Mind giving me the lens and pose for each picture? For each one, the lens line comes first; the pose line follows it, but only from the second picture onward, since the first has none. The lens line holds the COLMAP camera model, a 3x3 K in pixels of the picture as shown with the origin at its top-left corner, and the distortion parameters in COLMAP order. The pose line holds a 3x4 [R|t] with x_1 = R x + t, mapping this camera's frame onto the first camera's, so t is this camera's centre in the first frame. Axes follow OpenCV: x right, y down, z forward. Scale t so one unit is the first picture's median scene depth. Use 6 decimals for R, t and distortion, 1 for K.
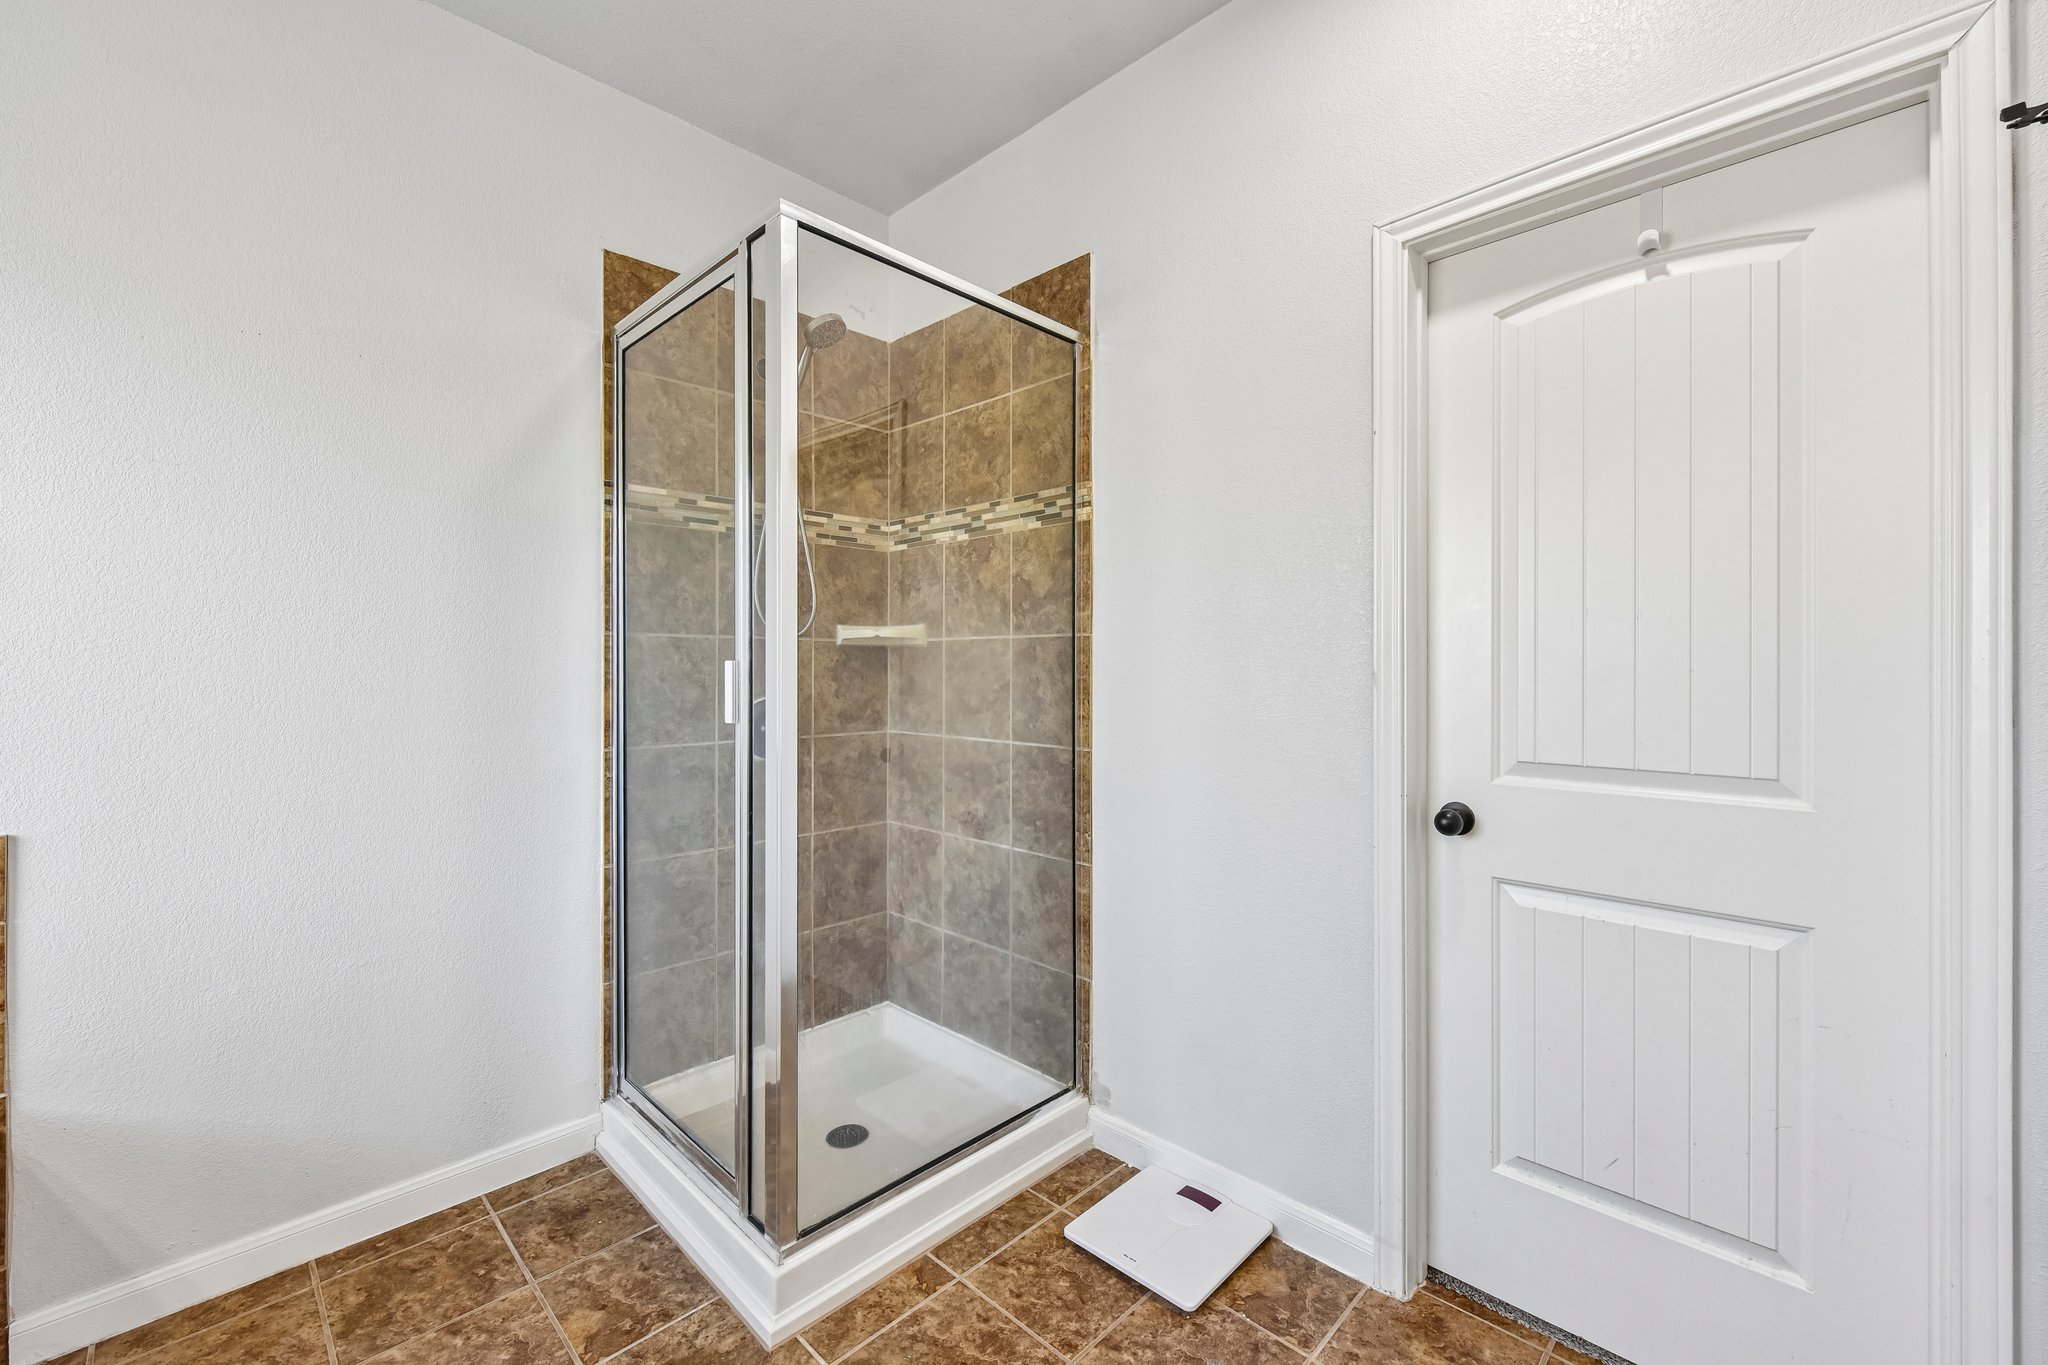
lens RADIAL K [[815.2, 0, 1022.1], [0, 815.2, 667.2], [0, 0, 1]] dist [0.001660, -0.001868]
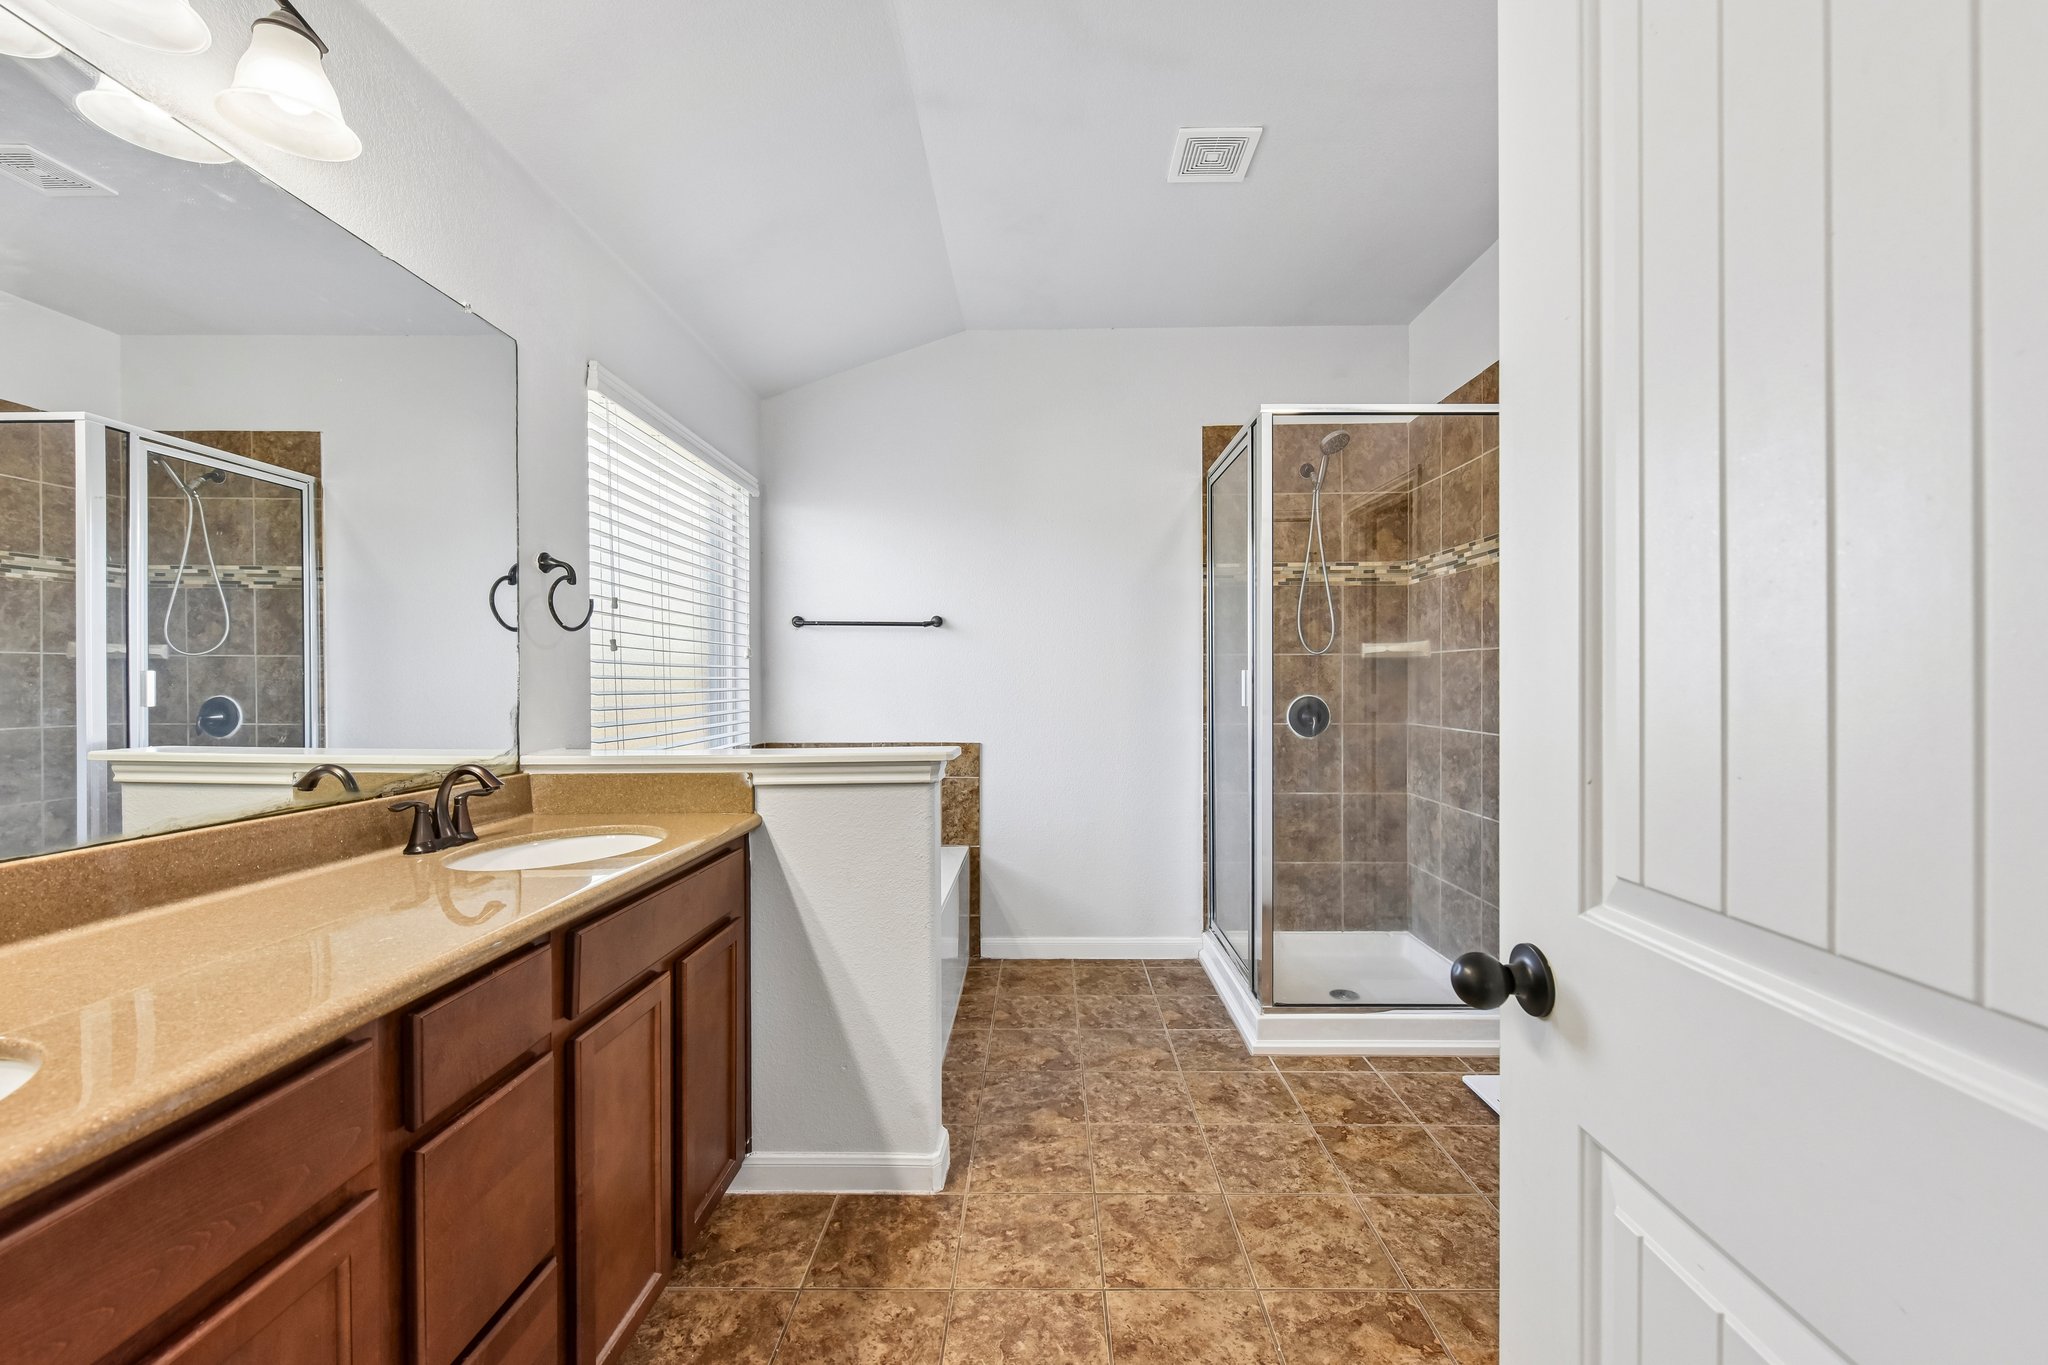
lens RADIAL K [[815.2, 0, 1023.1], [0, 815.2, 682.9], [0, 0, 1]] dist [0.001660, -0.001868]
pose [[0.675499, 0.002195, -0.737358, 0.460409], [0.003501, 0.999975, 0.006184, 0.004884], [0.737353, -0.006759, 0.675474, -0.396185]]
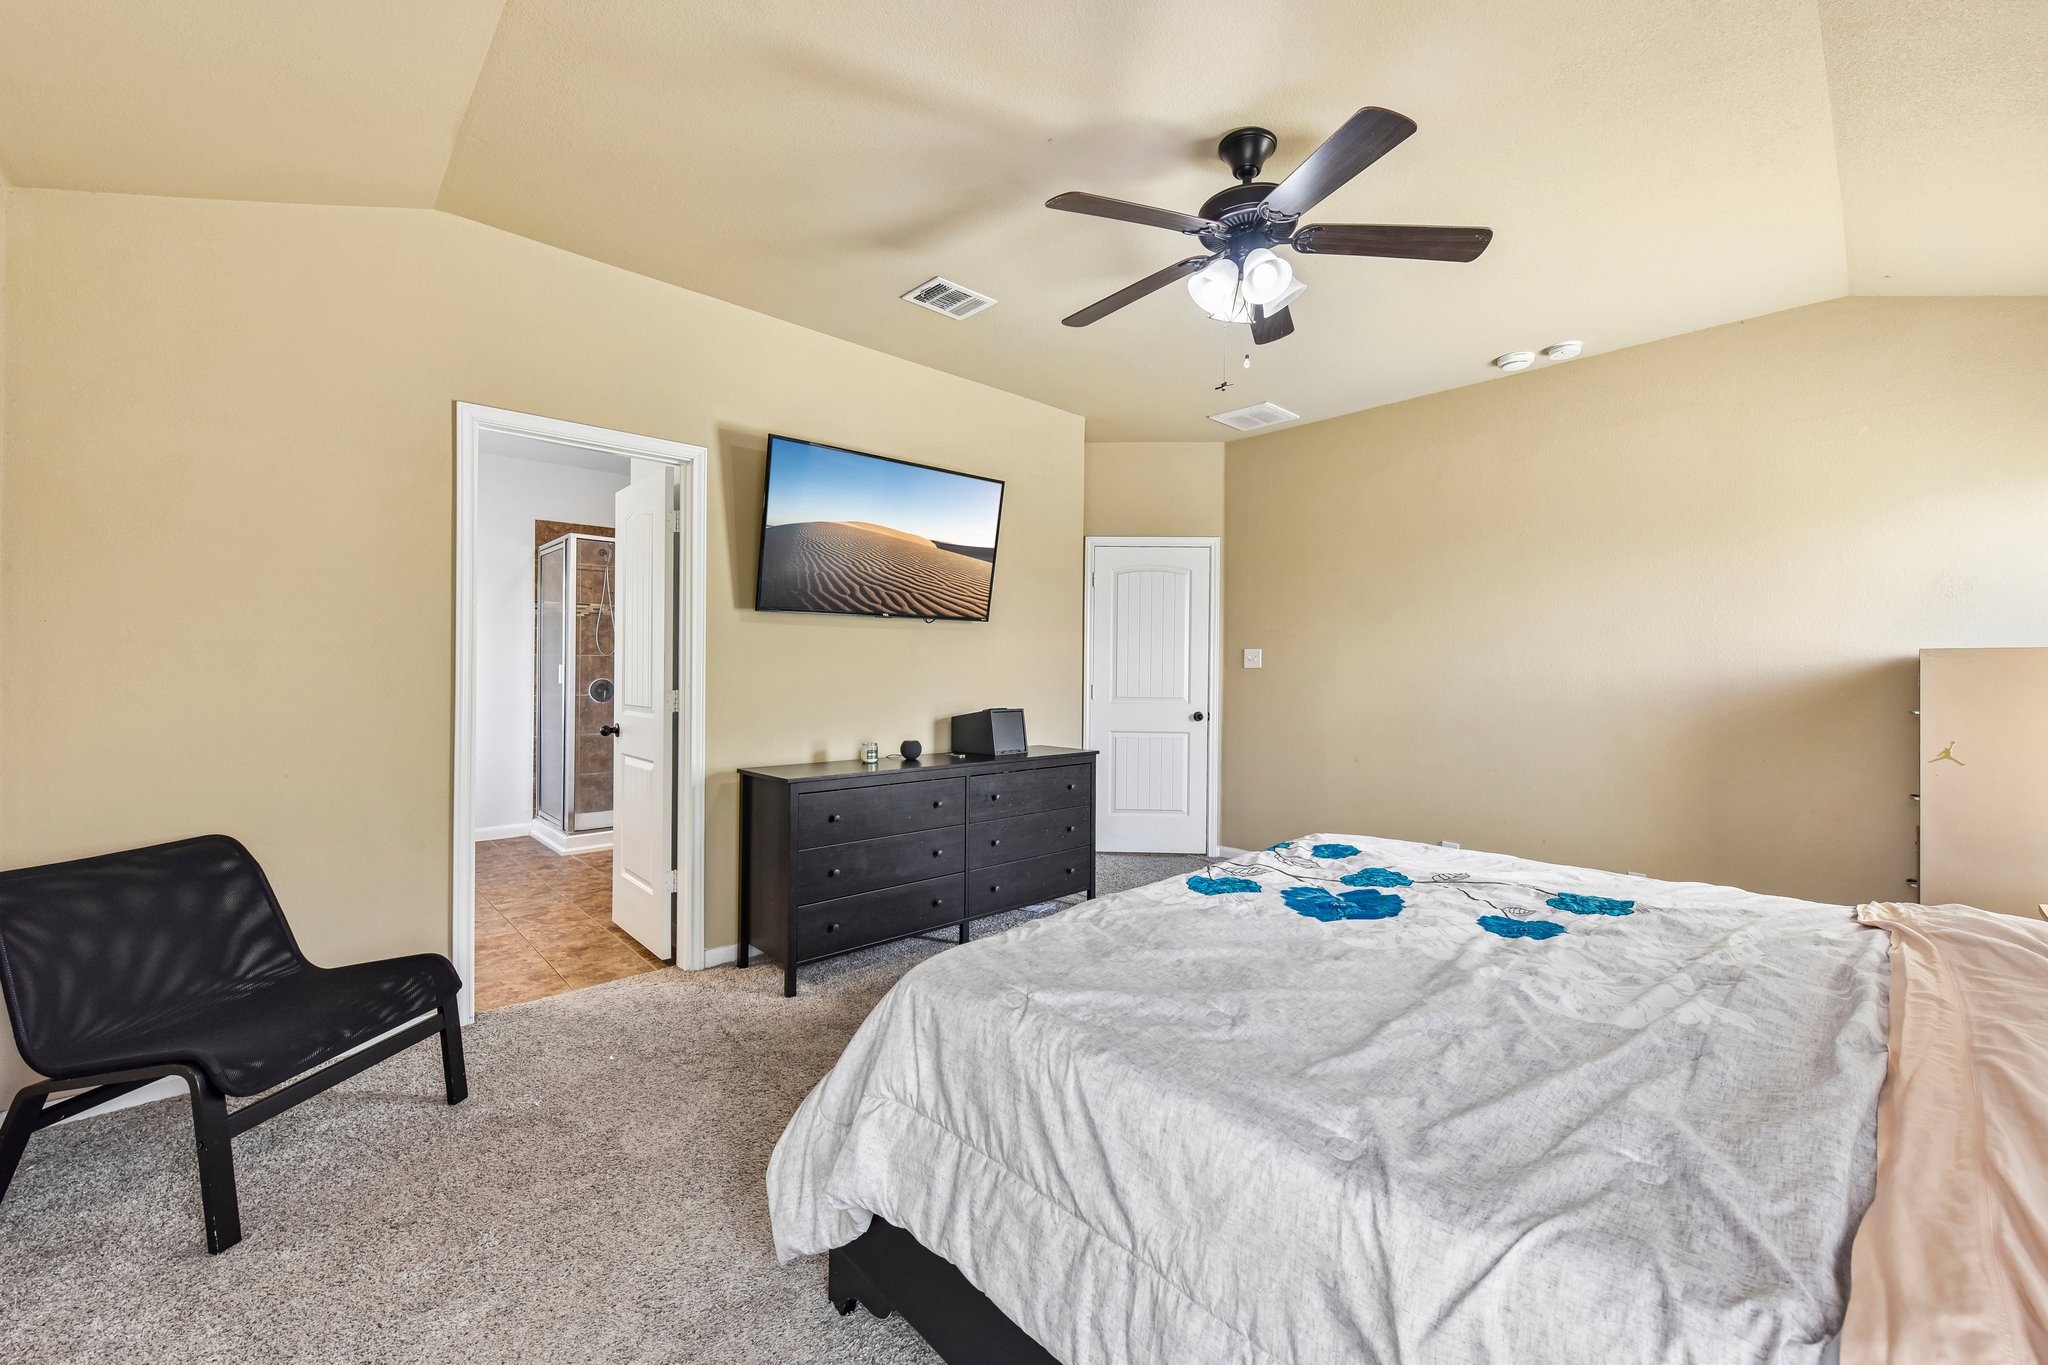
lens RADIAL K [[815.2, 0, 1036.3], [0, 815.2, 670.7], [0, 0, 1]] dist [0.001660, -0.001868]
pose [[0.998752, 0.005616, -0.049623, 1.333549], [-0.005647, 0.999984, -0.000486, 0.005620], [0.049620, 0.000766, 0.998768, -1.698515]]
